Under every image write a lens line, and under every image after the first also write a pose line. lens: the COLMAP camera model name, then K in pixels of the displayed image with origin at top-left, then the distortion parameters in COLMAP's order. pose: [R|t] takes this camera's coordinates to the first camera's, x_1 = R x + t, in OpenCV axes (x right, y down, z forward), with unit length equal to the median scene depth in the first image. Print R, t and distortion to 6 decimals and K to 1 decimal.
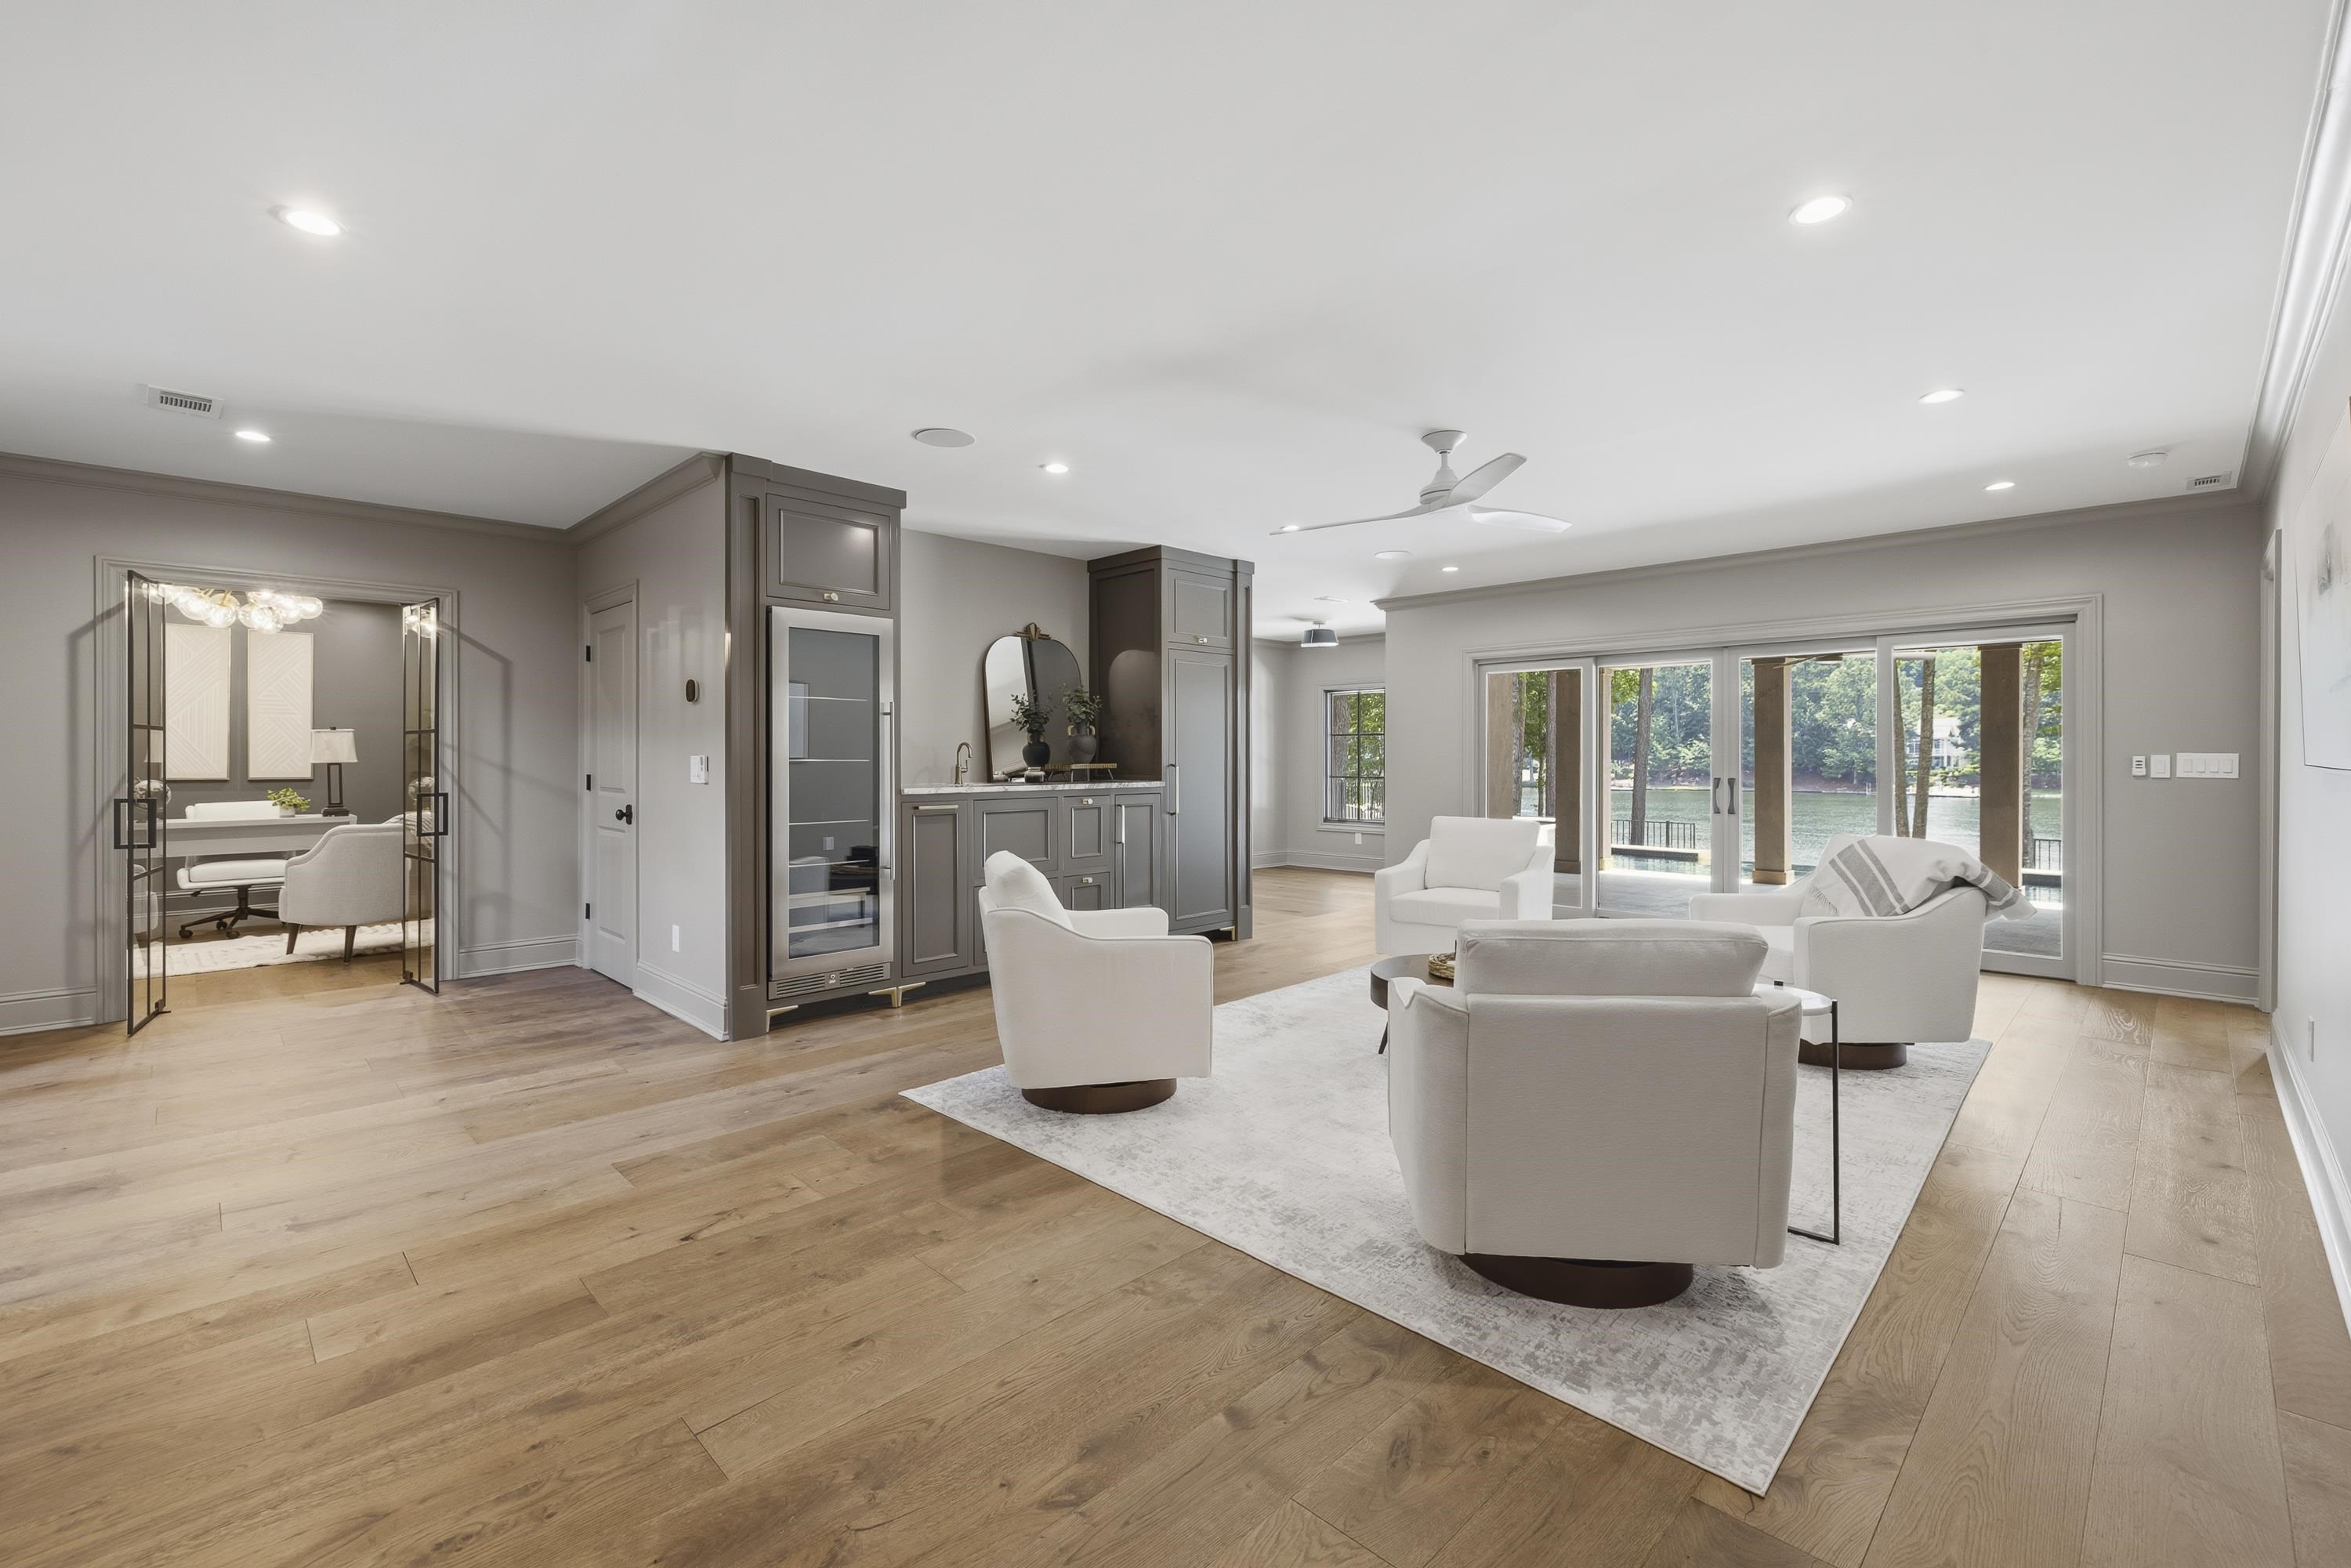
lens RADIAL K [[992.4, 0, 1174.1], [0, 992.4, 761.8], [0, 0, 1]] dist [-0.001047, -0.000032]
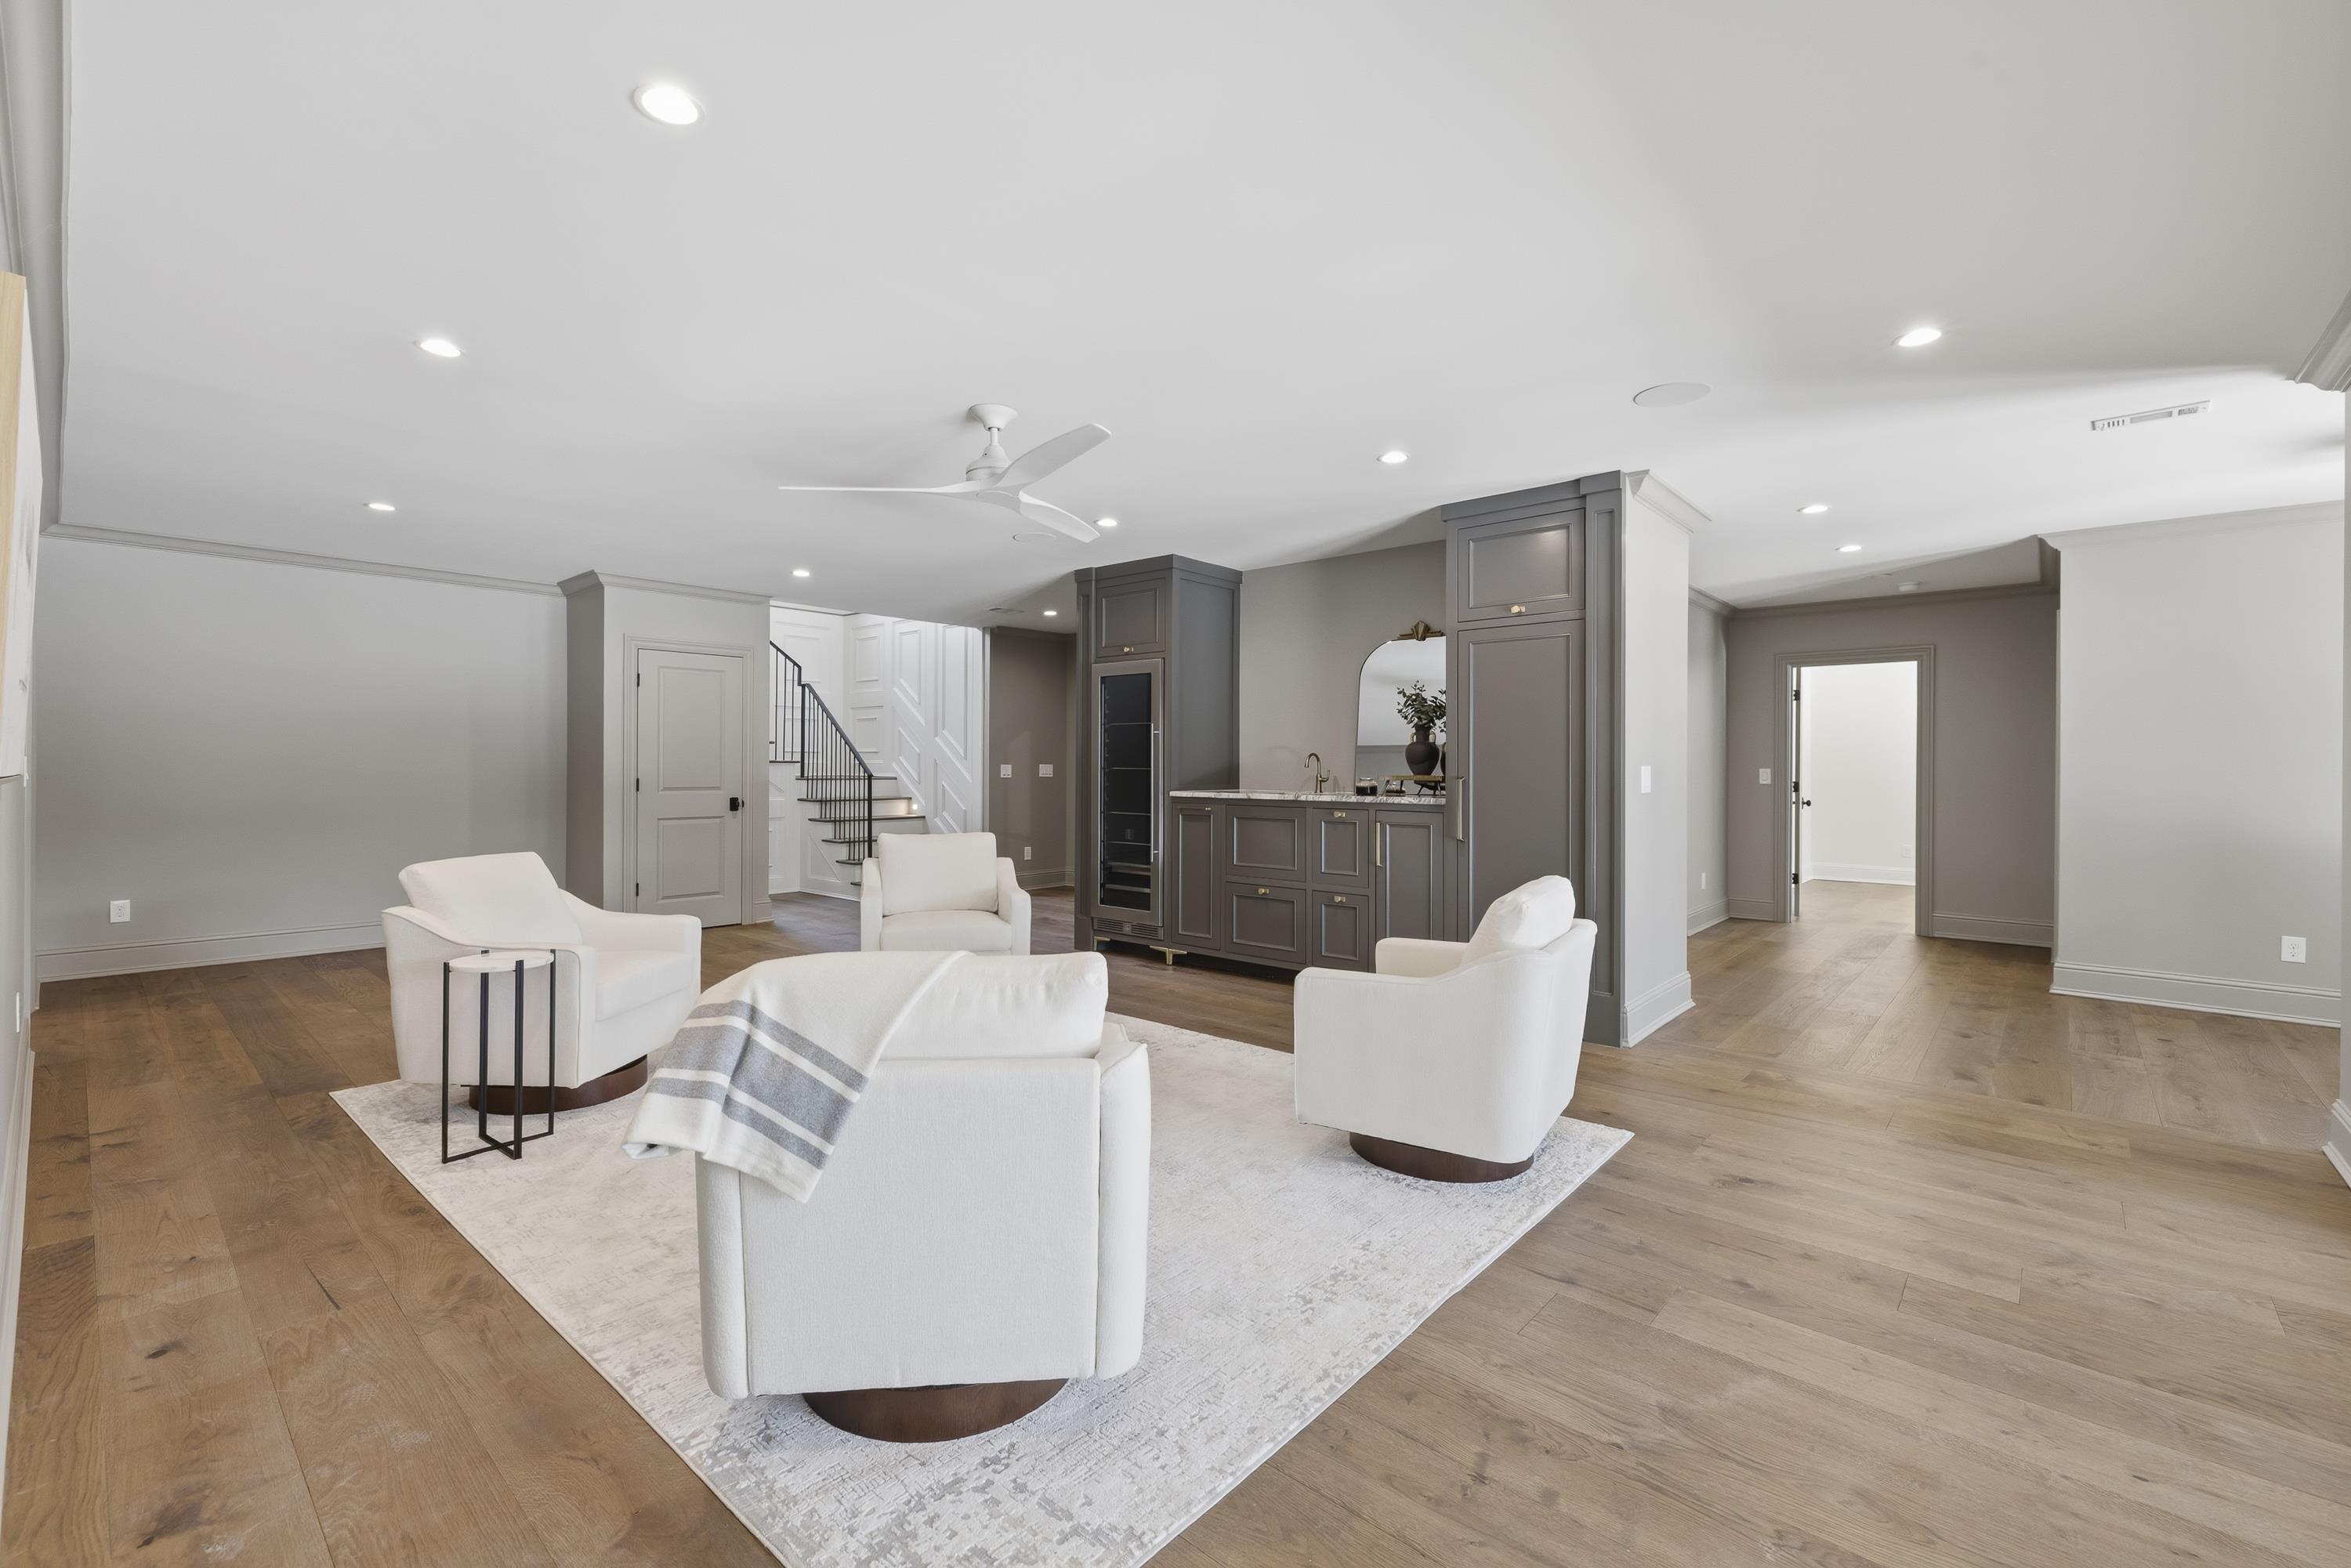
lens RADIAL K [[992.4, 0, 1172.9], [0, 992.4, 782.9], [0, 0, 1]] dist [-0.001047, -0.000032]
pose [[0.069206, 0.006060, -0.997584, 0.981612], [-0.016343, 0.999854, 0.004940, 0.010217], [0.997469, 0.015962, 0.069295, 0.918060]]
